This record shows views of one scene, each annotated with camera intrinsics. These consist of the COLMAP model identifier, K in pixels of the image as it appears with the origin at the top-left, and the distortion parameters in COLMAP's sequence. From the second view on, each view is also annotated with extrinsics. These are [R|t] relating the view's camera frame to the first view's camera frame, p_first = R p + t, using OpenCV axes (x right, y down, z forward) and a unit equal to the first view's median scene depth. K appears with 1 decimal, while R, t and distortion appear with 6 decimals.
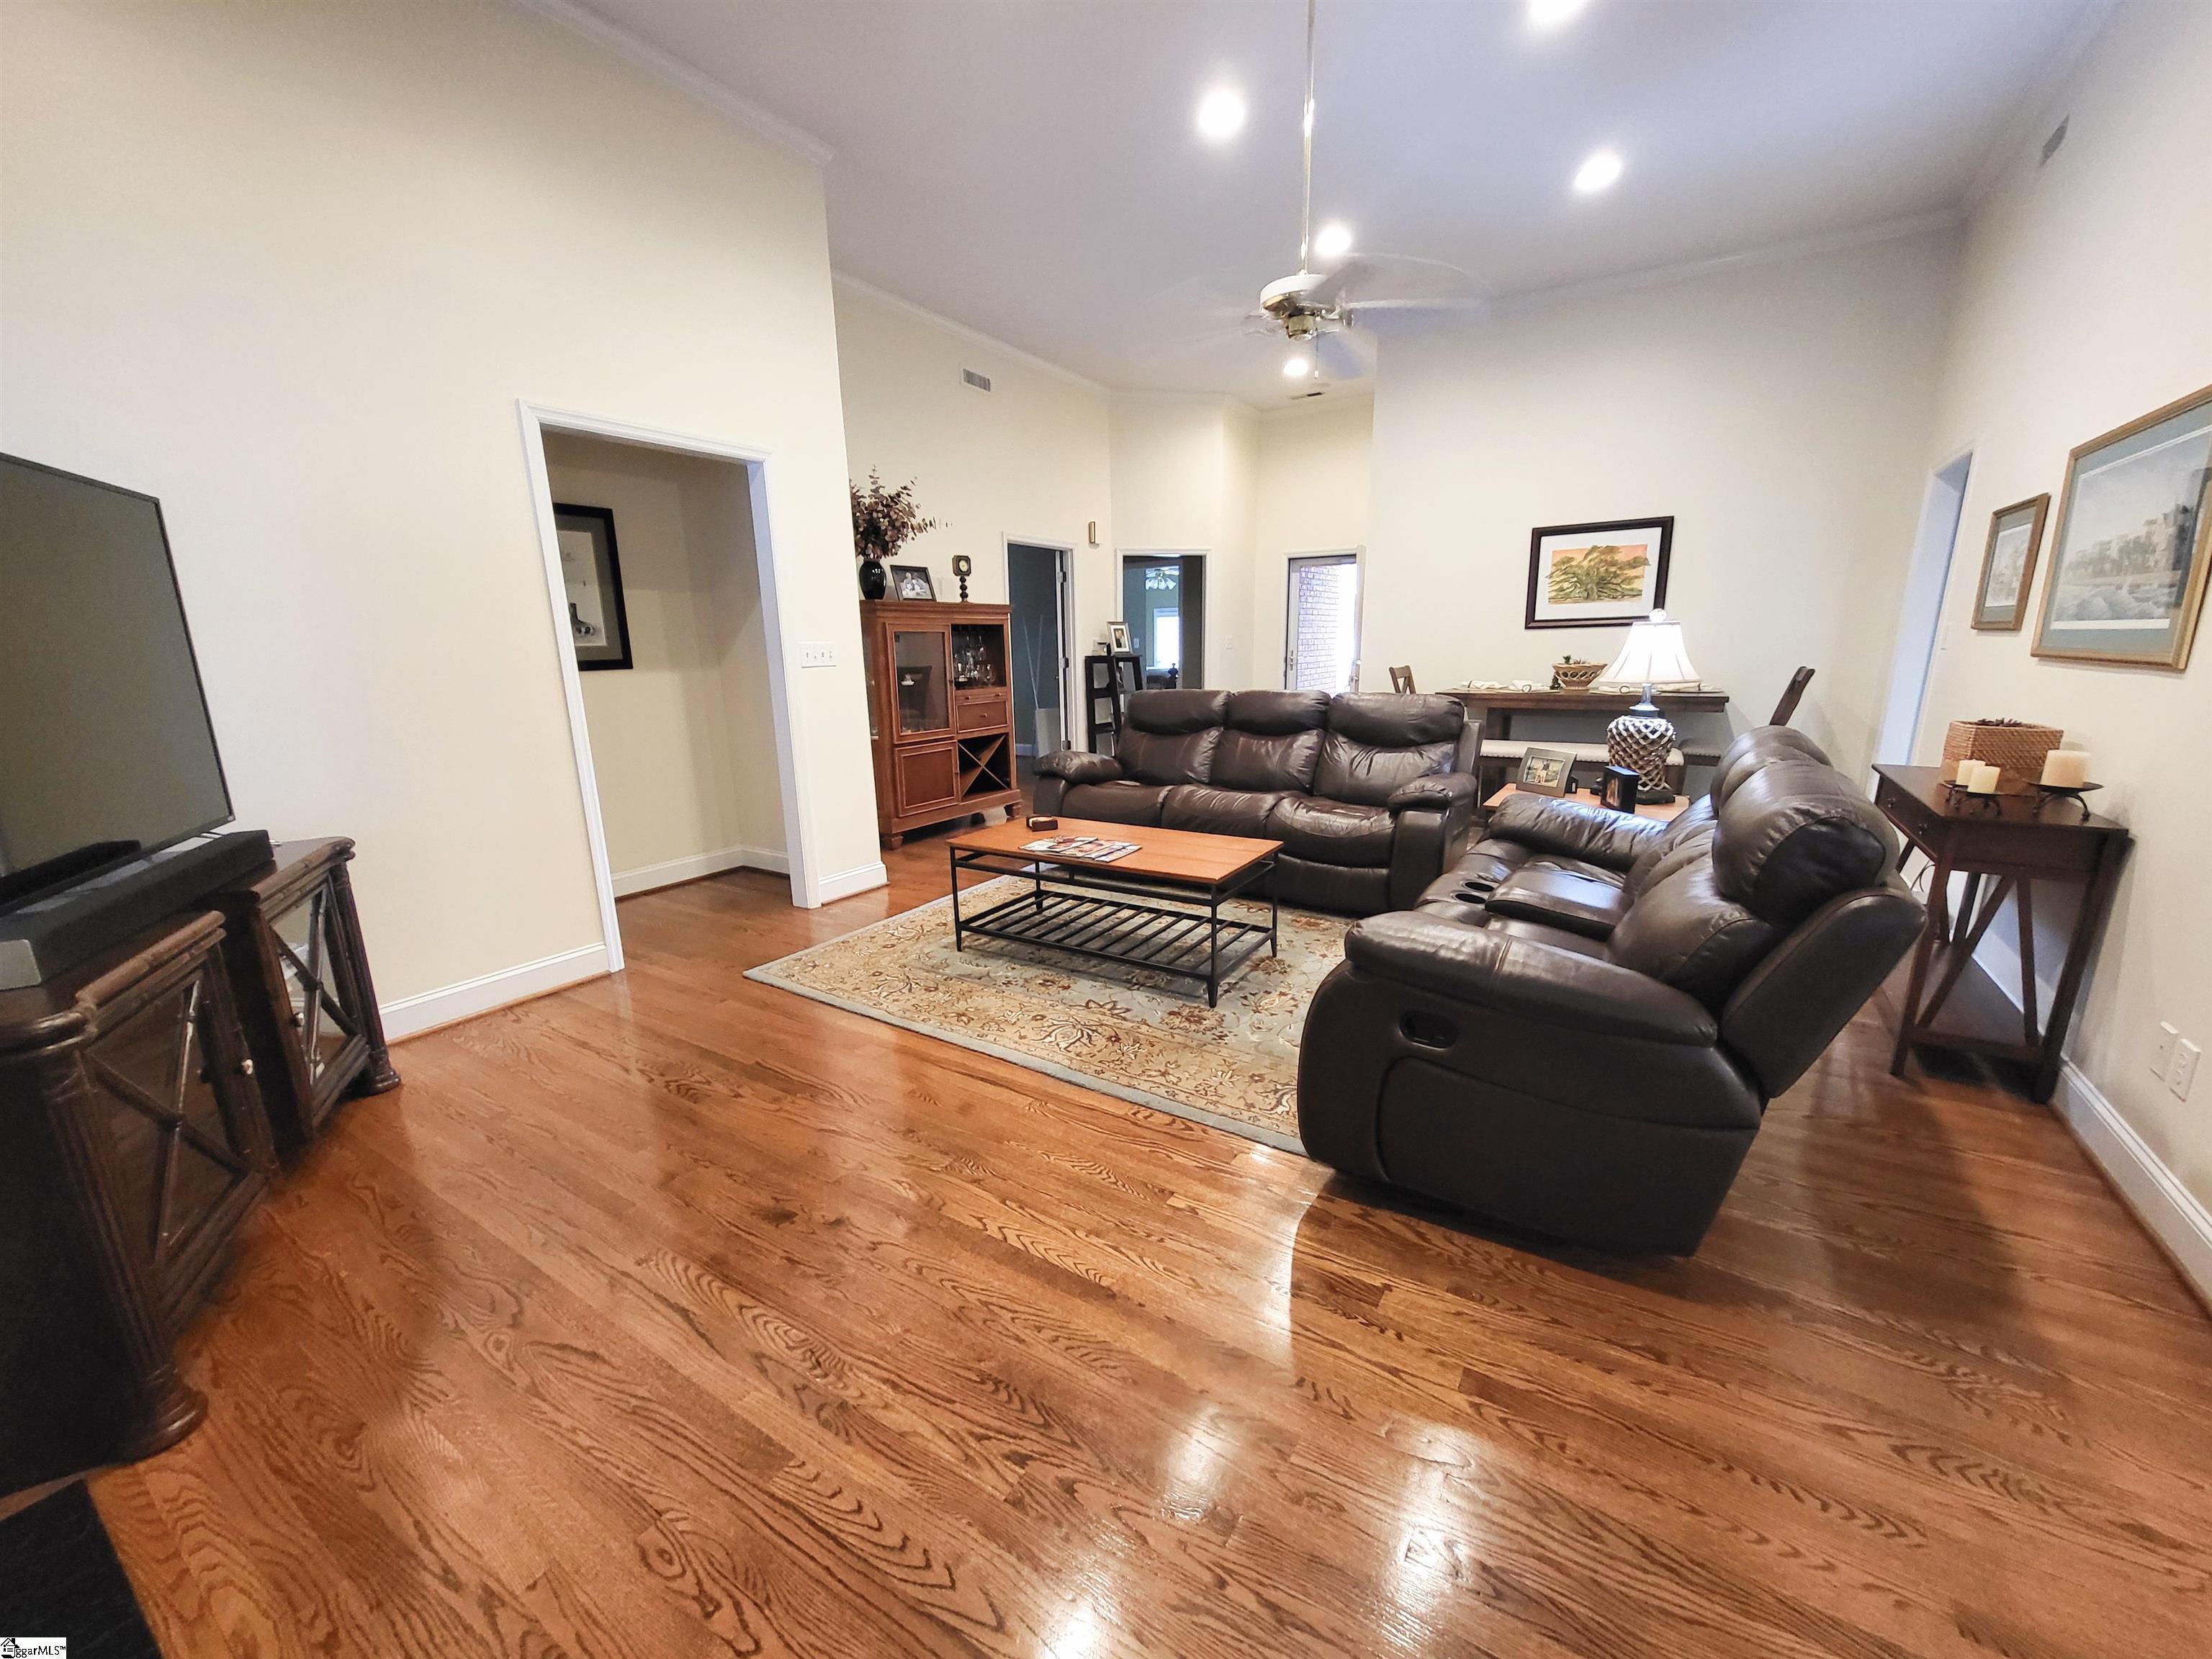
lens RADIAL K [[867.9, 0, 1110.8], [0, 867.9, 837.2], [0, 0, 1]] dist [0.002404, 0.000254]
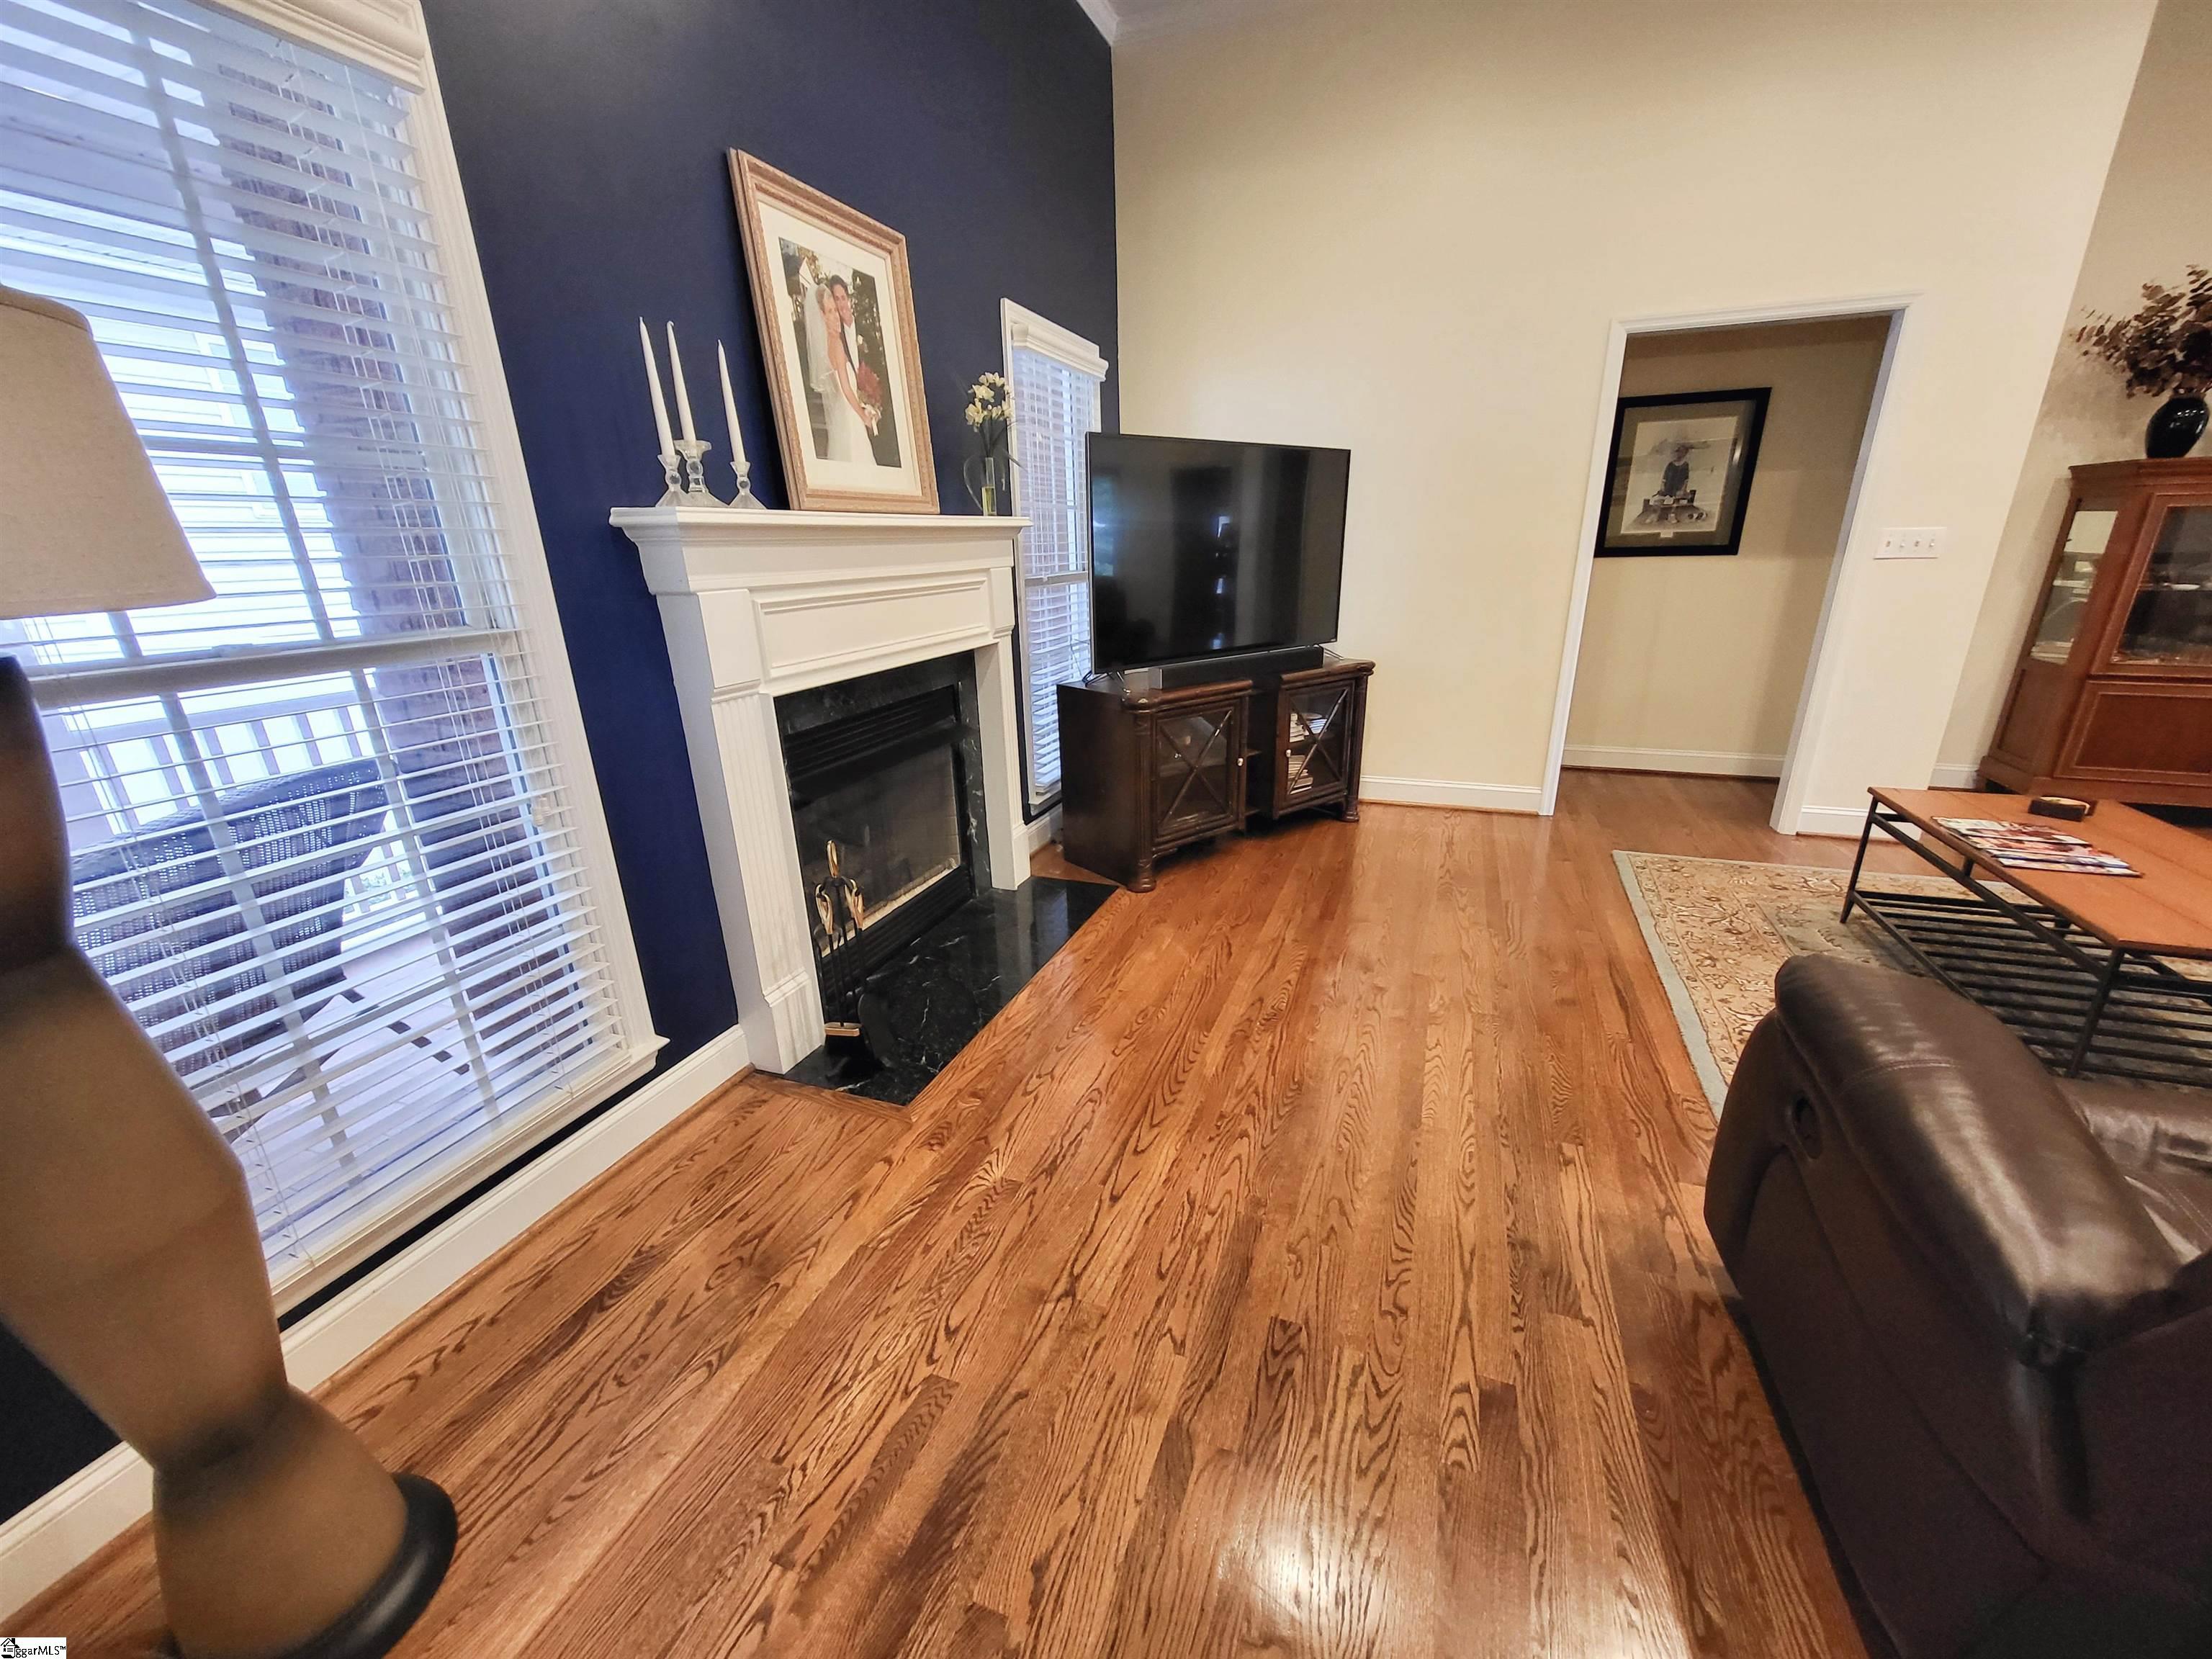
lens RADIAL K [[867.9, 0, 1117.9], [0, 867.9, 830.5], [0, 0, 1]] dist [0.002404, 0.000254]
pose [[0.208597, 0.322042, -0.923459, 0.454112], [-0.202695, 0.937964, 0.281315, -0.046795], [0.956766, 0.128499, 0.260933, 0.140136]]
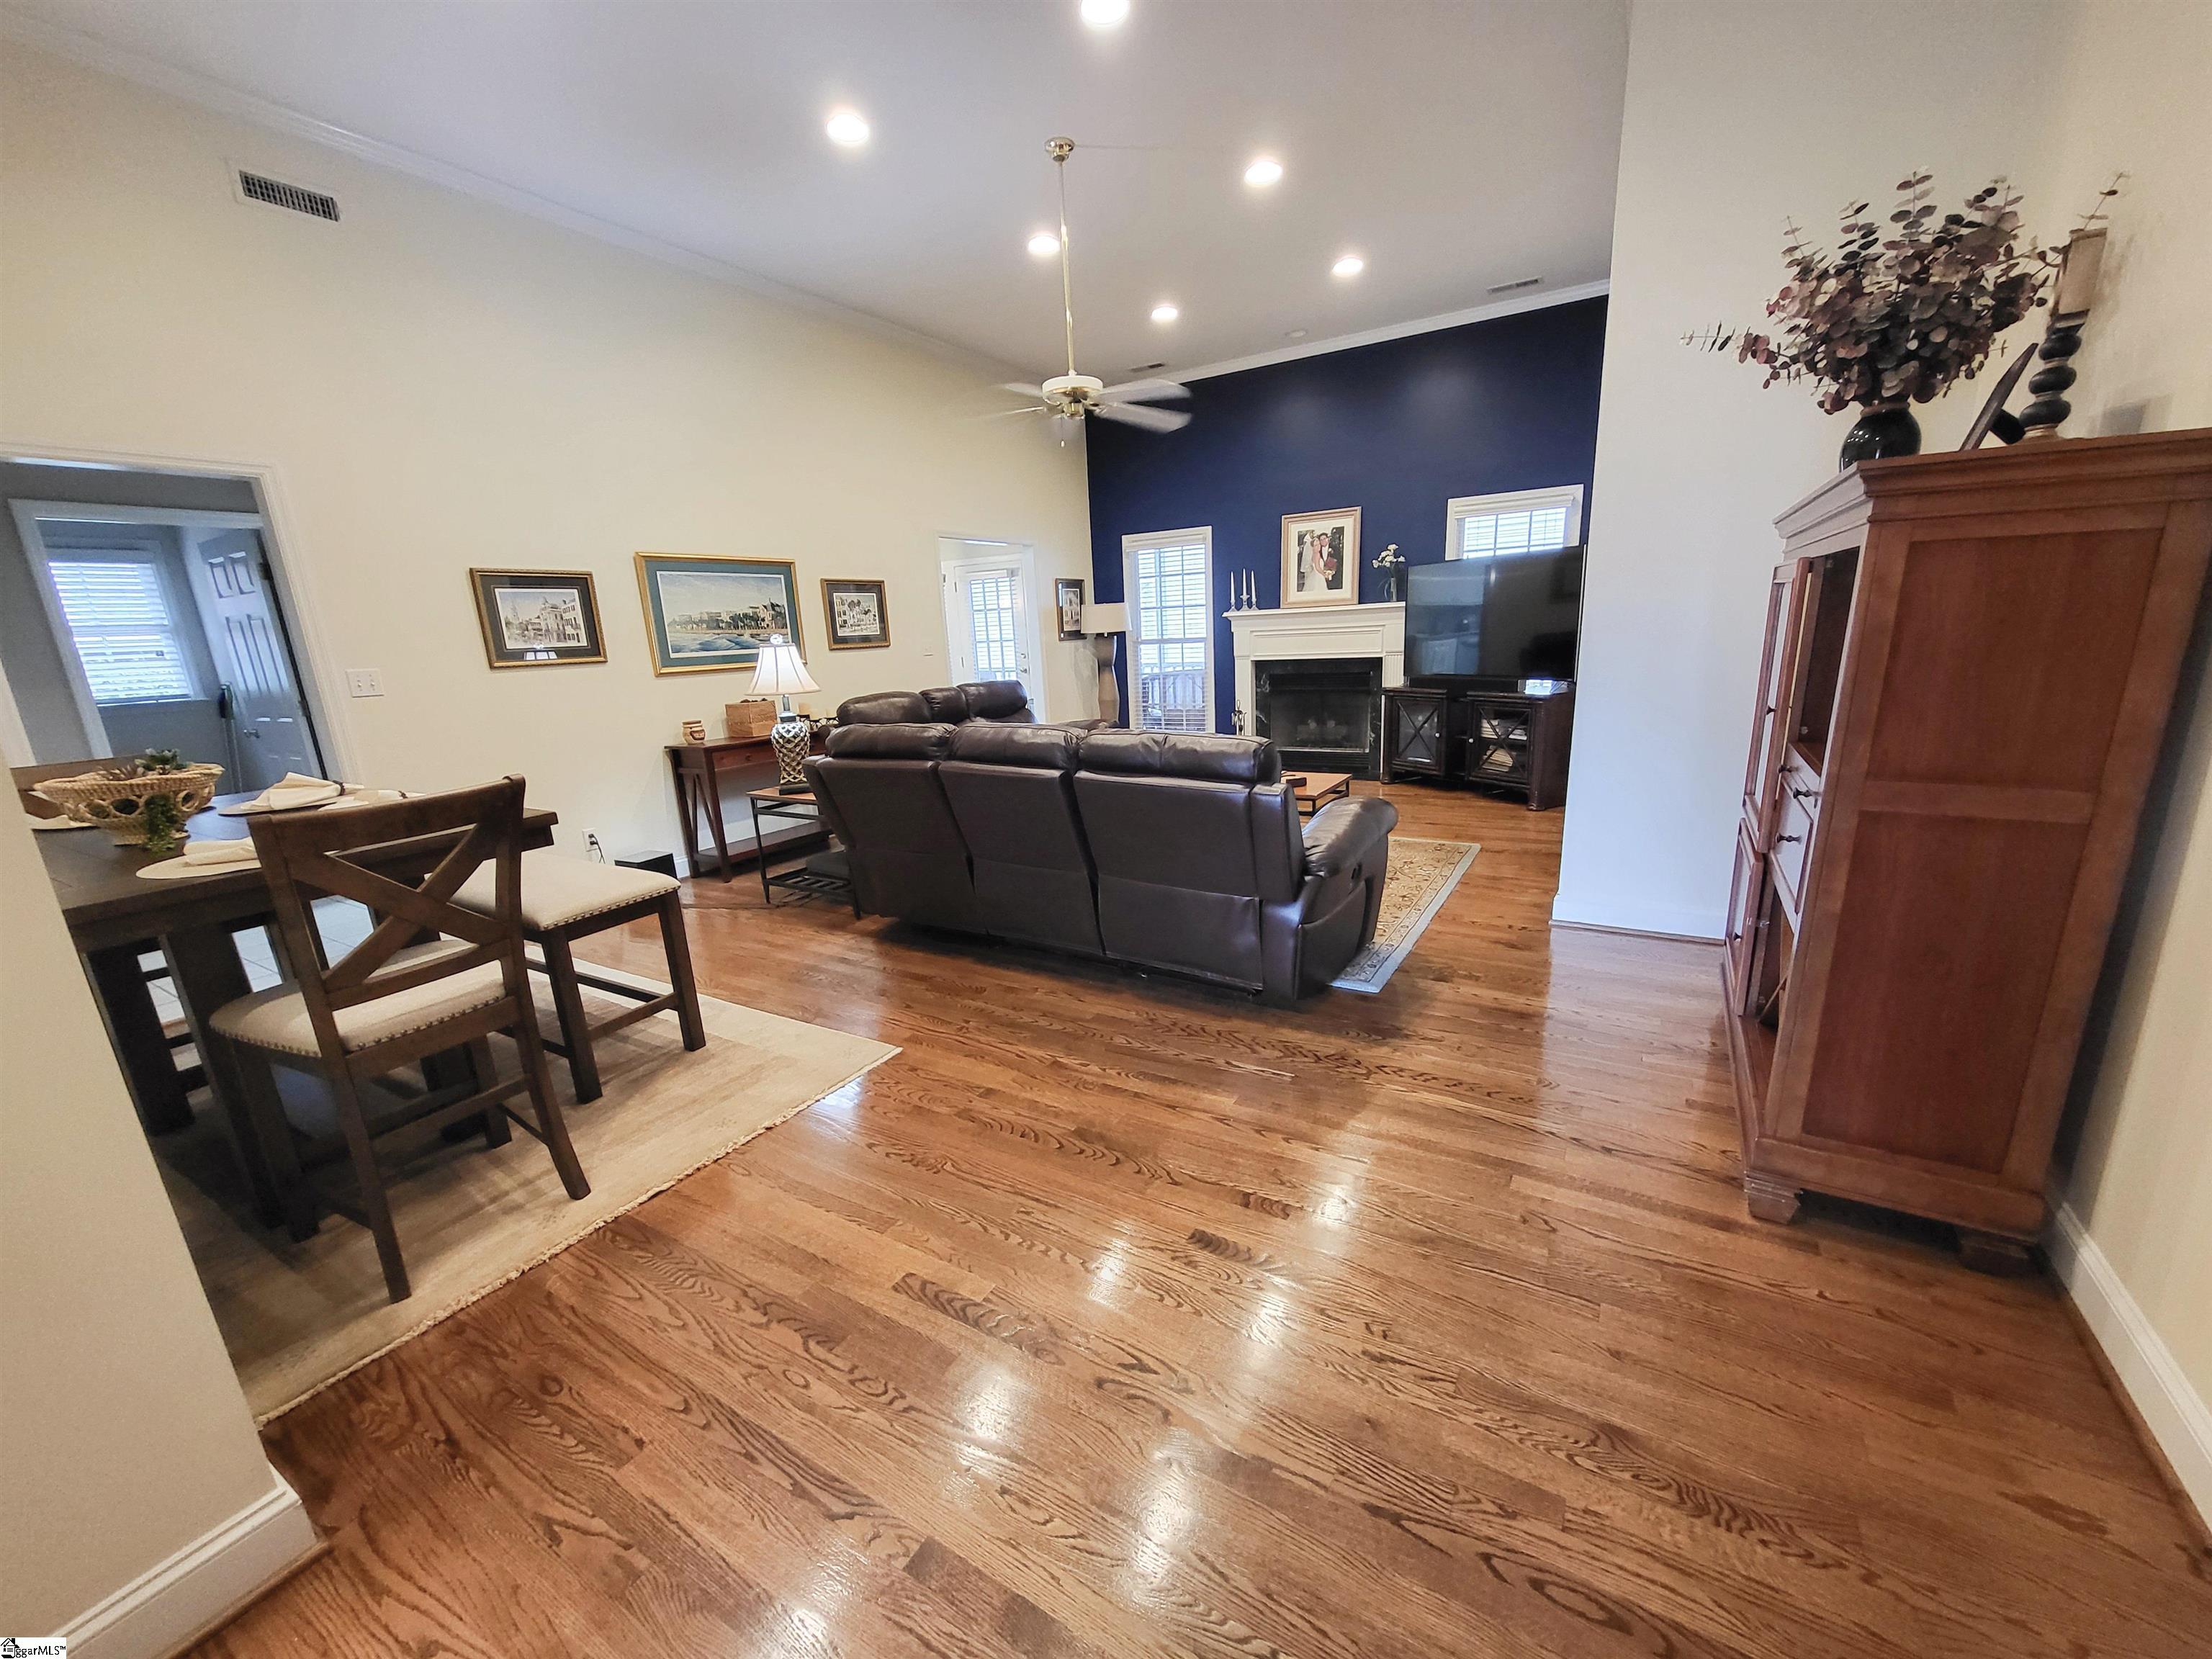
lens RADIAL K [[867.9, 0, 1108.9], [0, 867.9, 842.6], [0, 0, 1]] dist [0.002404, 0.000254]
pose [[-0.997454, 0.071289, -0.002076, 0.217785], [0.062476, 0.887443, 0.456664, -0.561175], [0.034397, 0.455371, -0.889637, 2.327024]]
